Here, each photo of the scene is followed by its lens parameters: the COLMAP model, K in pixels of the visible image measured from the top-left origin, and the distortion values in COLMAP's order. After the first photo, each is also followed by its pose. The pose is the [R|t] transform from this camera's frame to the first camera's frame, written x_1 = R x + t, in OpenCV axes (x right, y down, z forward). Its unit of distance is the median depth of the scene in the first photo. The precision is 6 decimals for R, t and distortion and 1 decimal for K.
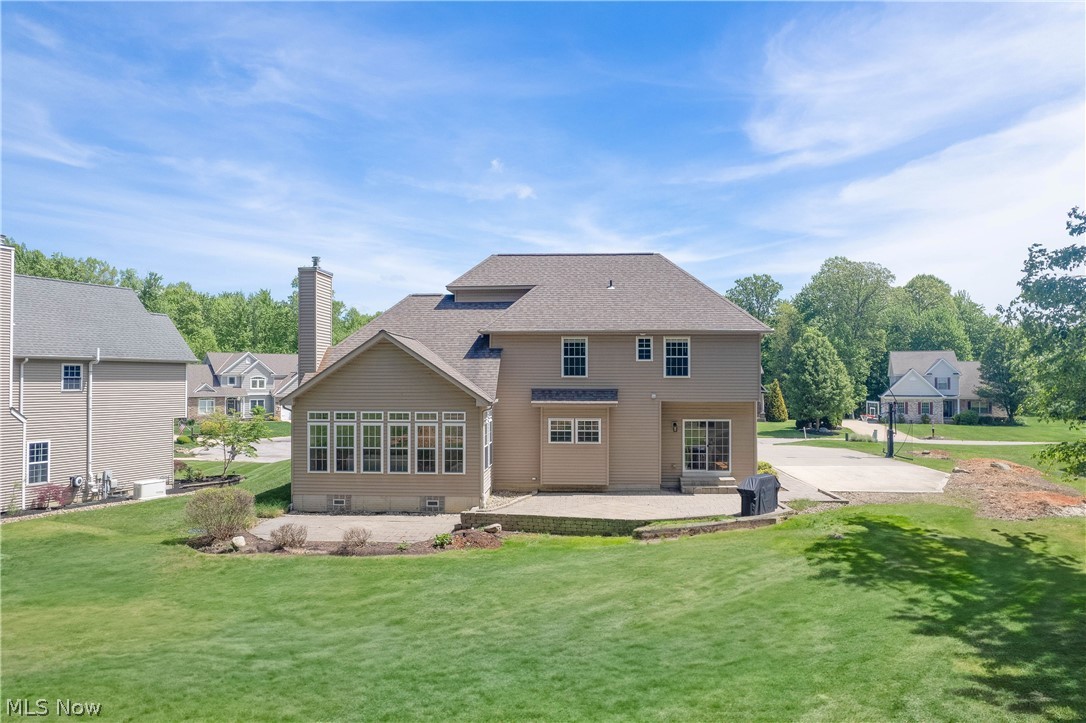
lens RADIAL K [[708.4, 0, 543.6], [0, 708.4, 371.4], [0, 0, 1]] dist [-0.022920, 0.002667]
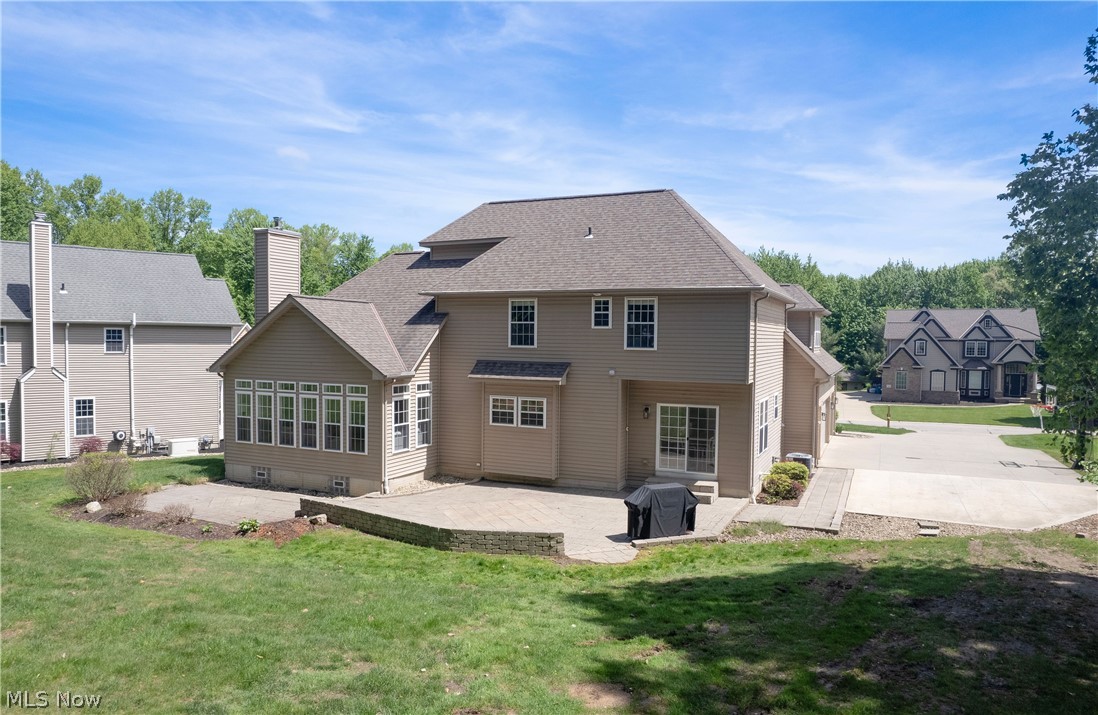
lens RADIAL K [[780.6, 0, 514.5], [0, 780.6, 379.5], [0, 0, 1]] dist [-0.001143, -0.001606]
pose [[0.912800, 0.031423, -0.407196, 0.410258], [-0.005185, 0.997847, 0.065381, -0.014202], [0.408374, -0.057569, 0.910998, 0.157225]]
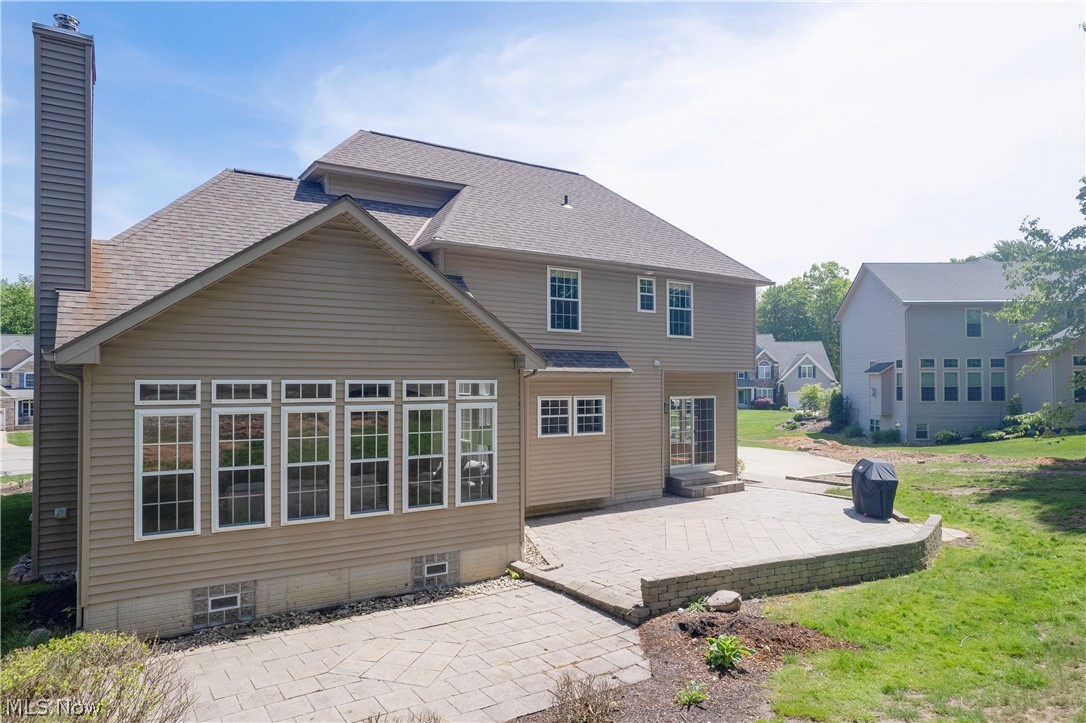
lens RADIAL K [[705.3, 0, 563.3], [0, 705.3, 372.6], [0, 0, 1]] dist [-0.030637, -0.000132]
pose [[0.790313, 0.006611, 0.612668, -0.343119], [-0.005945, 0.999977, -0.003122, 0.046774], [-0.612675, -0.001175, 0.790334, 0.501945]]
